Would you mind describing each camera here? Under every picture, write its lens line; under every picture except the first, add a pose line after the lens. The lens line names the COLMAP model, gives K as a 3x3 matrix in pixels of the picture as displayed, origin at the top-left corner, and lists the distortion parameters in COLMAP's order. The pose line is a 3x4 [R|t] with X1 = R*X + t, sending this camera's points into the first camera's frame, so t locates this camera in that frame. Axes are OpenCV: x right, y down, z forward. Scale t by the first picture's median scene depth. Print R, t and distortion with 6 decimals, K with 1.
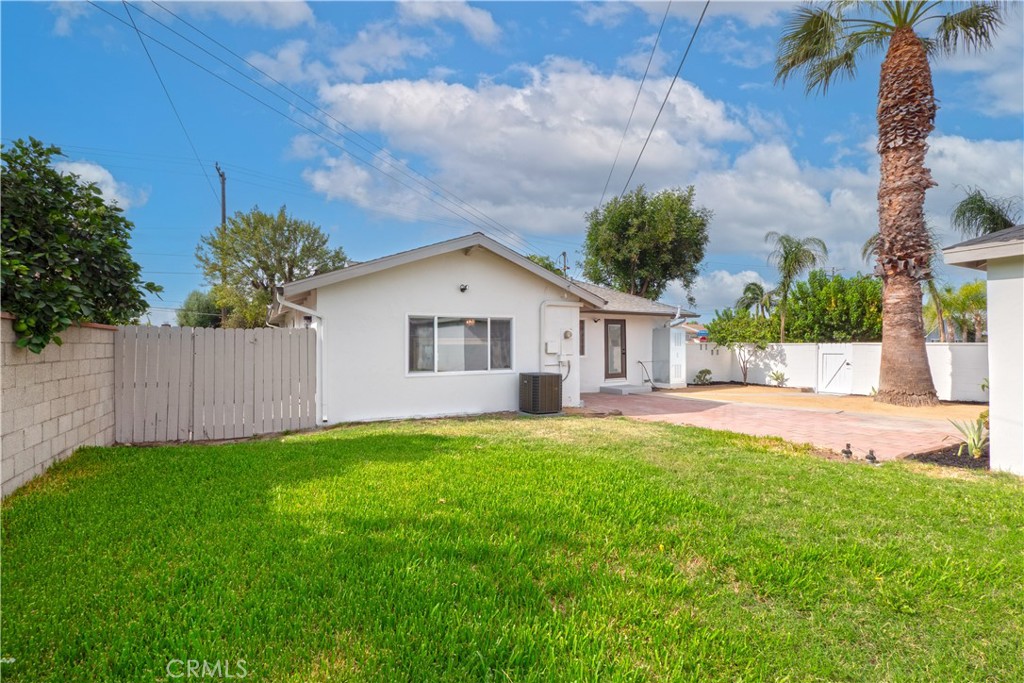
lens RADIAL K [[451.2, 0, 513.1], [0, 451.2, 336.8], [0, 0, 1]] dist [0.008959, -0.000747]
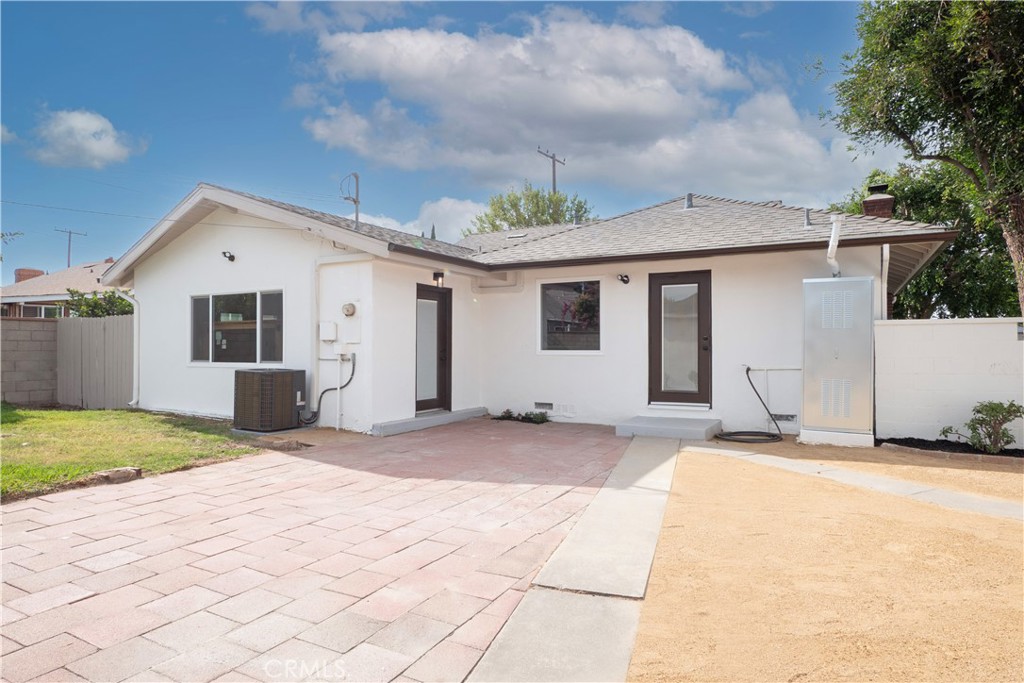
lens RADIAL K [[611.0, 0, 570.8], [0, 611.0, 351.3], [0, 0, 1]] dist [-0.002970, 0.000056]
pose [[0.535763, 0.007052, -0.844339, 0.820057], [0.011779, 0.999805, 0.015824, 0.034966], [0.844286, -0.018423, 0.535575, 0.695716]]
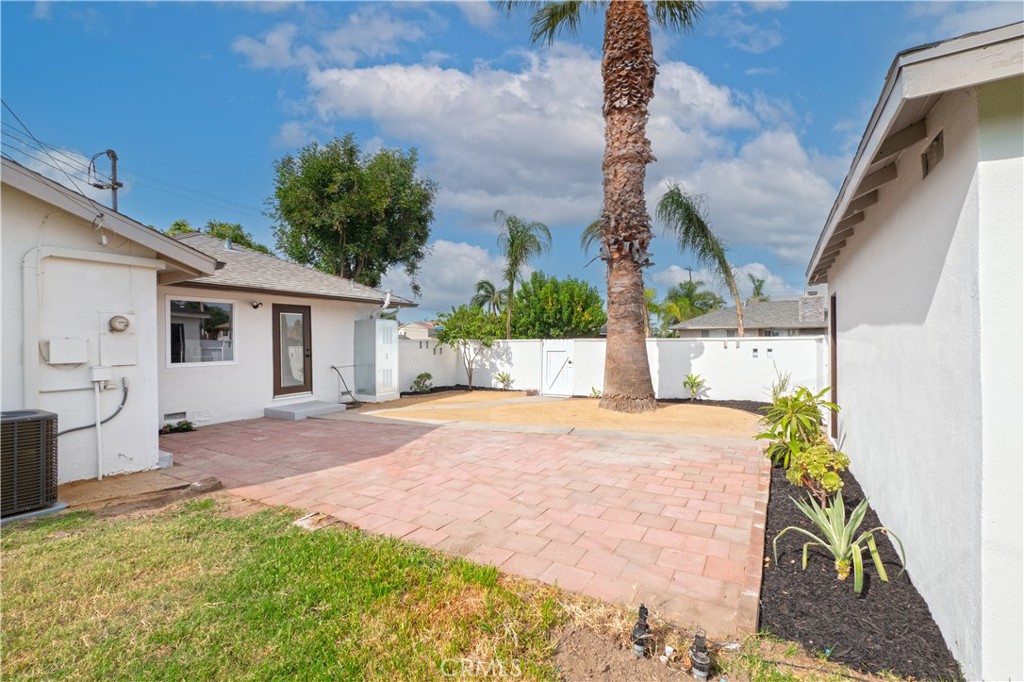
lens RADIAL K [[443.4, 0, 487.7], [0, 443.4, 339.7], [0, 0, 1]] dist [0.002643, 0.000720]
pose [[0.885220, -0.005139, 0.465144, 0.211546], [-0.000715, 0.999923, 0.012408, 0.004896], [-0.465171, -0.011317, 0.885148, 0.341467]]
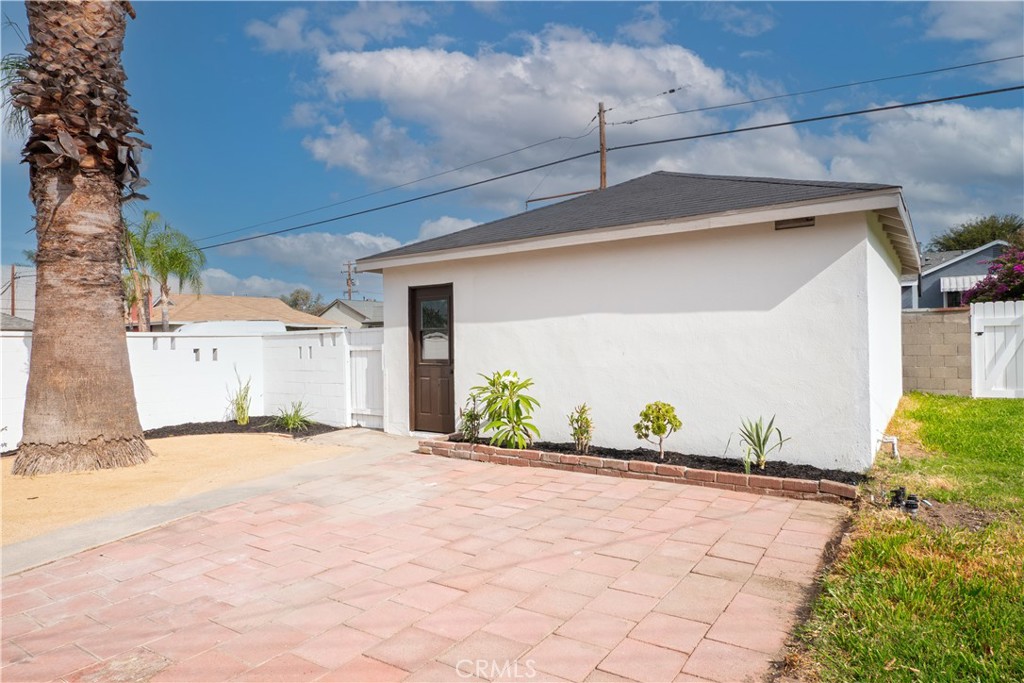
lens RADIAL K [[611.0, 0, 517.2], [0, 611.0, 344.3], [0, 0, 1]] dist [-0.002970, 0.000056]
pose [[-0.432579, 0.005676, 0.901578, 0.126430], [-0.002086, 0.999971, -0.007296, 0.030384], [-0.901594, -0.005037, -0.432555, 0.801076]]
